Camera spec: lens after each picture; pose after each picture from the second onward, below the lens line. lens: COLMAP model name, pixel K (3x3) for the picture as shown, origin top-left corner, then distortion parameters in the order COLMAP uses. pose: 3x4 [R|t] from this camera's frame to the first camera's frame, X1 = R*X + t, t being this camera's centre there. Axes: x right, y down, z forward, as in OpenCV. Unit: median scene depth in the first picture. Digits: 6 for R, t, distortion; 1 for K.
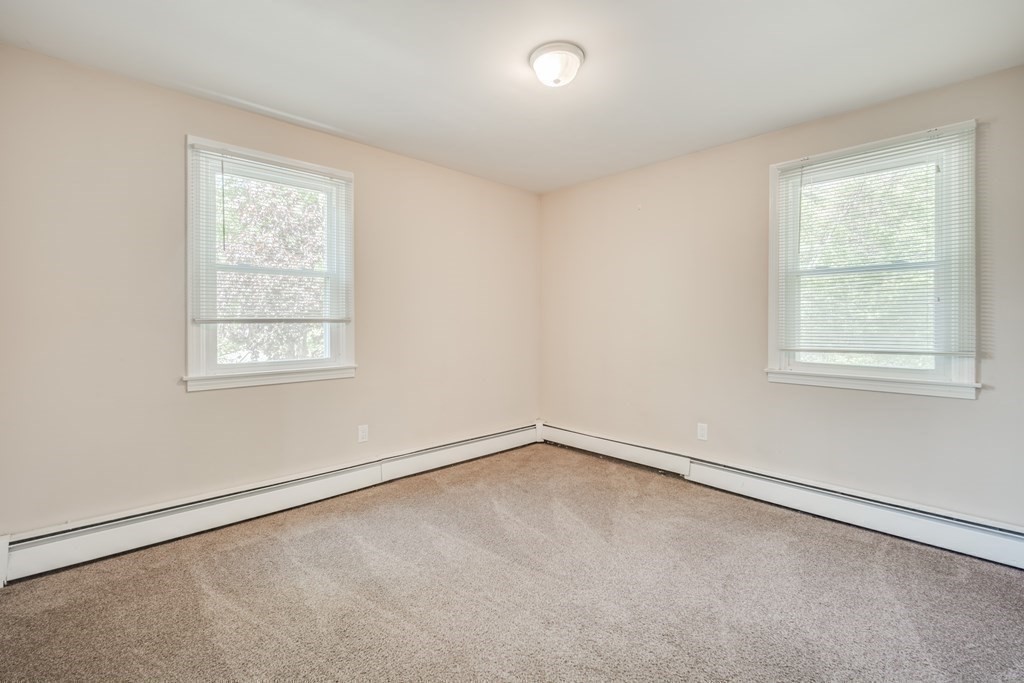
lens RADIAL K [[452.9, 0, 511.5], [0, 452.9, 337.1], [0, 0, 1]] dist [0.003407, 0.000611]
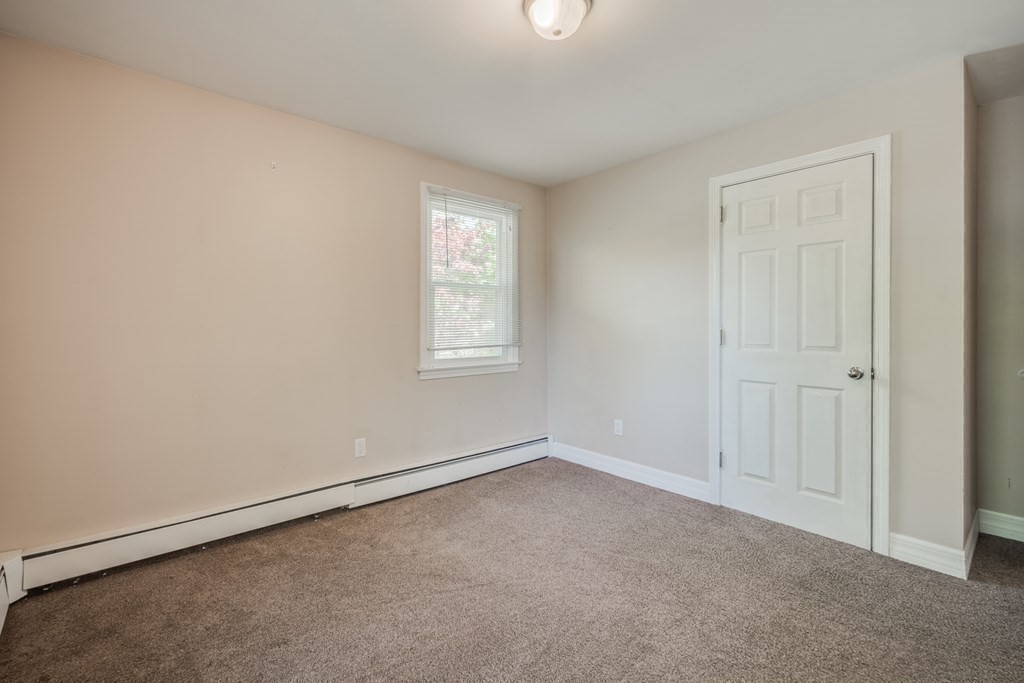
lens RADIAL K [[452.9, 0, 510.4], [0, 452.9, 333.5], [0, 0, 1]] dist [0.003407, 0.000611]
pose [[0.042503, -0.015370, 0.998978, -0.531661], [0.033777, 0.999332, 0.013939, -0.021581], [-0.998525, 0.033150, 0.042993, 0.769138]]
